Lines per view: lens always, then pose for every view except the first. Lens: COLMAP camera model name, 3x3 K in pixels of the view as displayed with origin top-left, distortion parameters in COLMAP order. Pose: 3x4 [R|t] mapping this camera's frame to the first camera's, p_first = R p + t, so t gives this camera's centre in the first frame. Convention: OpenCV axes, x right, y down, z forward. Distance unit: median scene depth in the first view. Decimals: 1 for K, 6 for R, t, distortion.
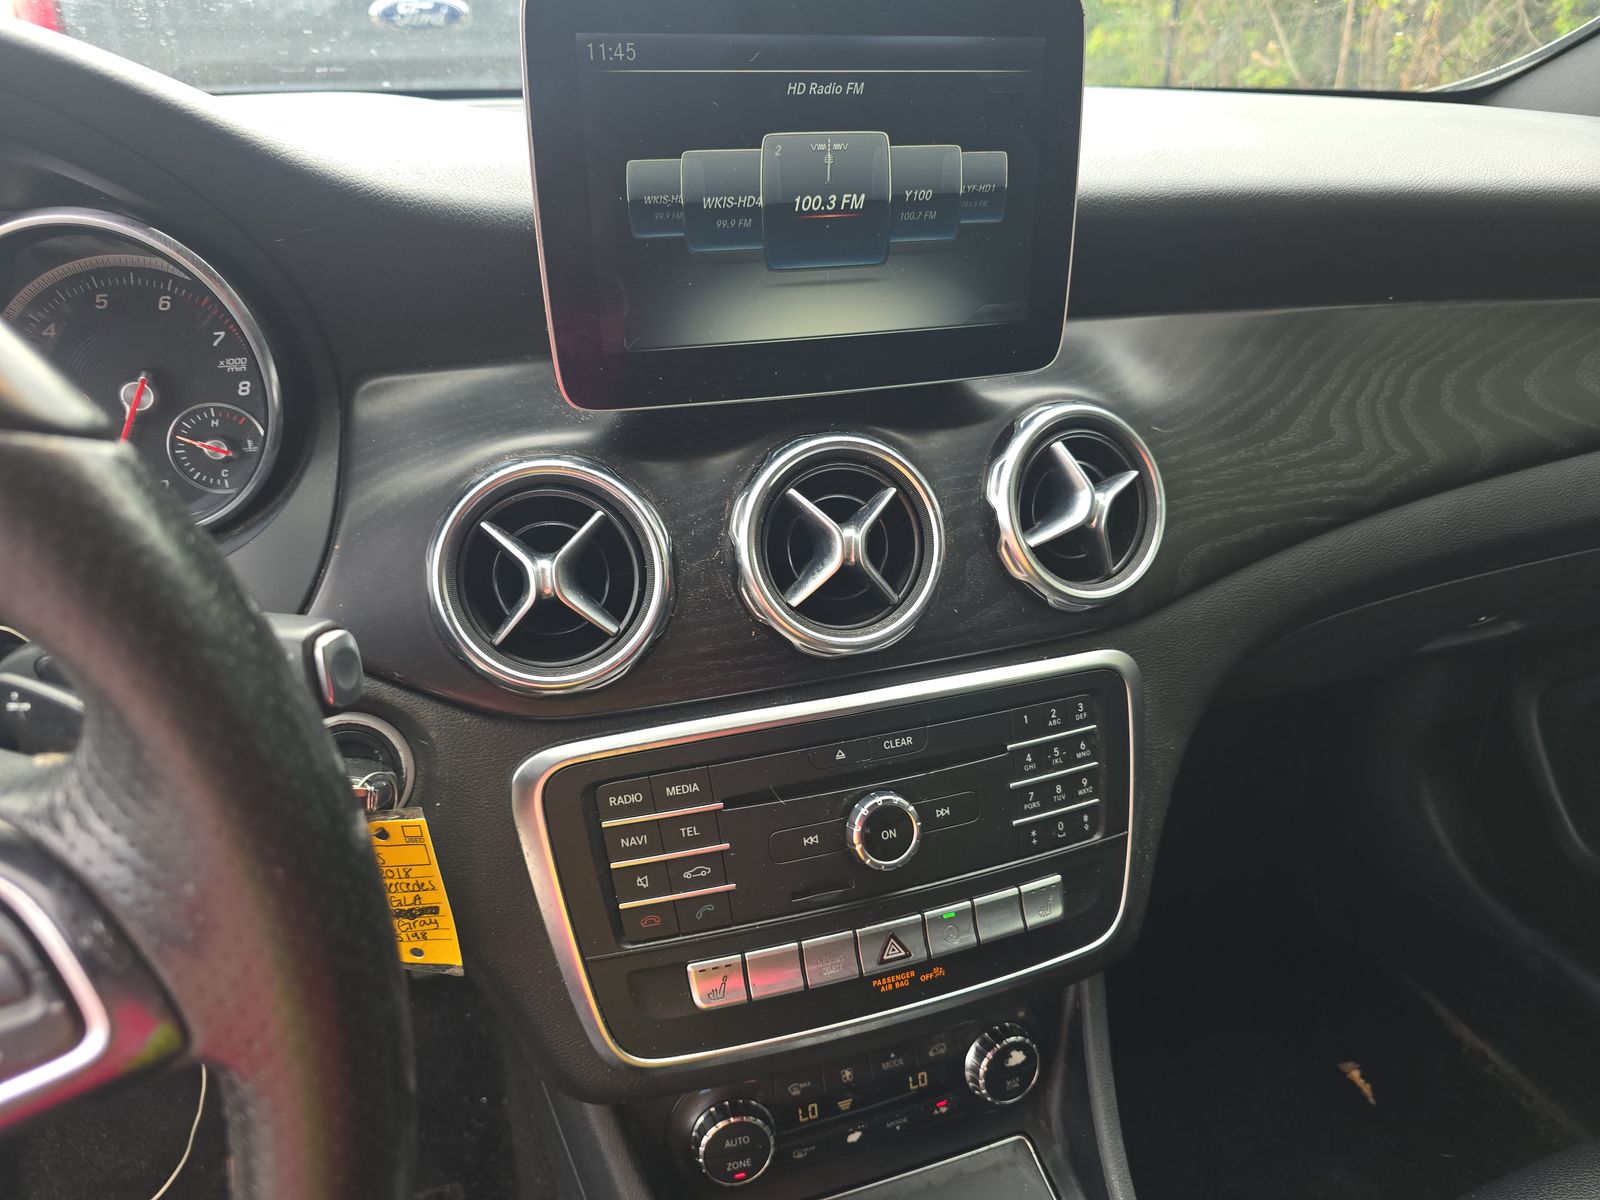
lens RADIAL K [[1074.8, 0, 744.2], [0, 1074.8, 600.8], [0, 0, 1]] dist [0.077966, -0.112104]
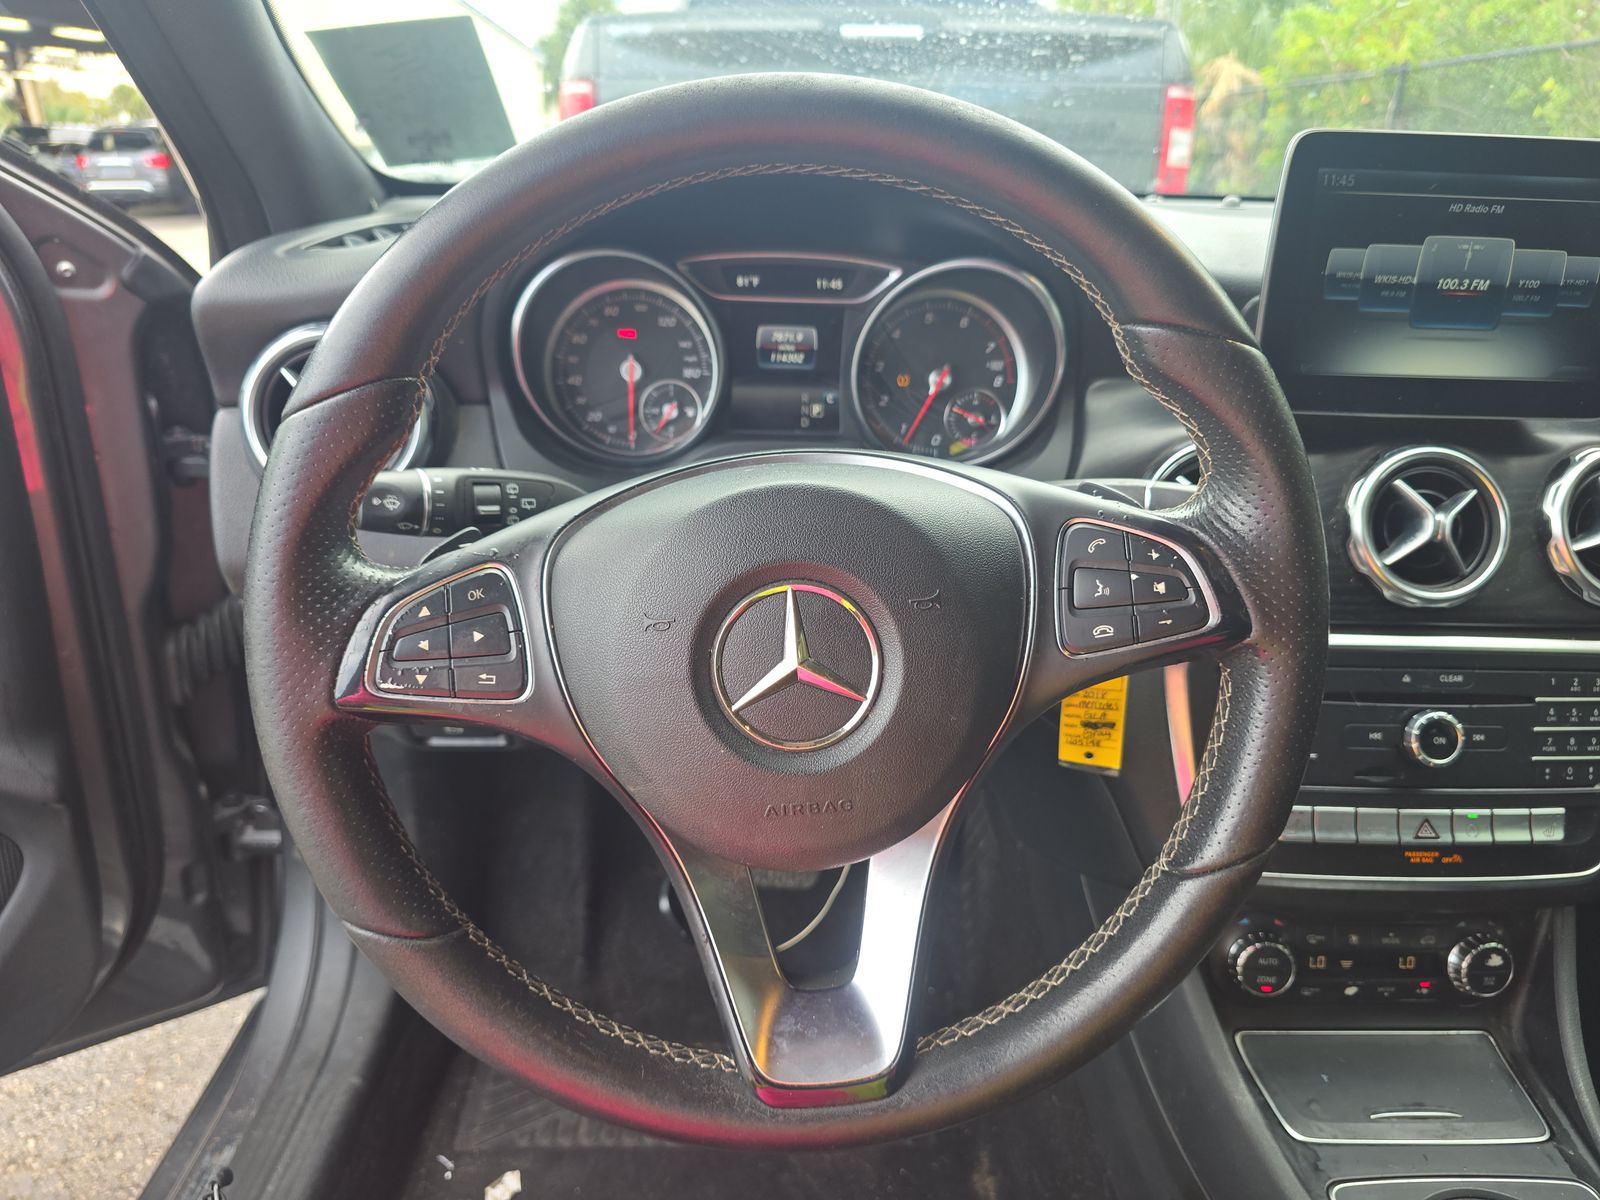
lens RADIAL K [[1078.7, 0, 797.3], [0, 1078.7, 603.5], [0, 0, 1]] dist [0.044609, -0.034868]
pose [[0.964615, 0.135556, -0.226146, -0.356120], [-0.149079, 0.987857, -0.043752, 0.224817], [0.217469, 0.075918, 0.973110, -0.521618]]
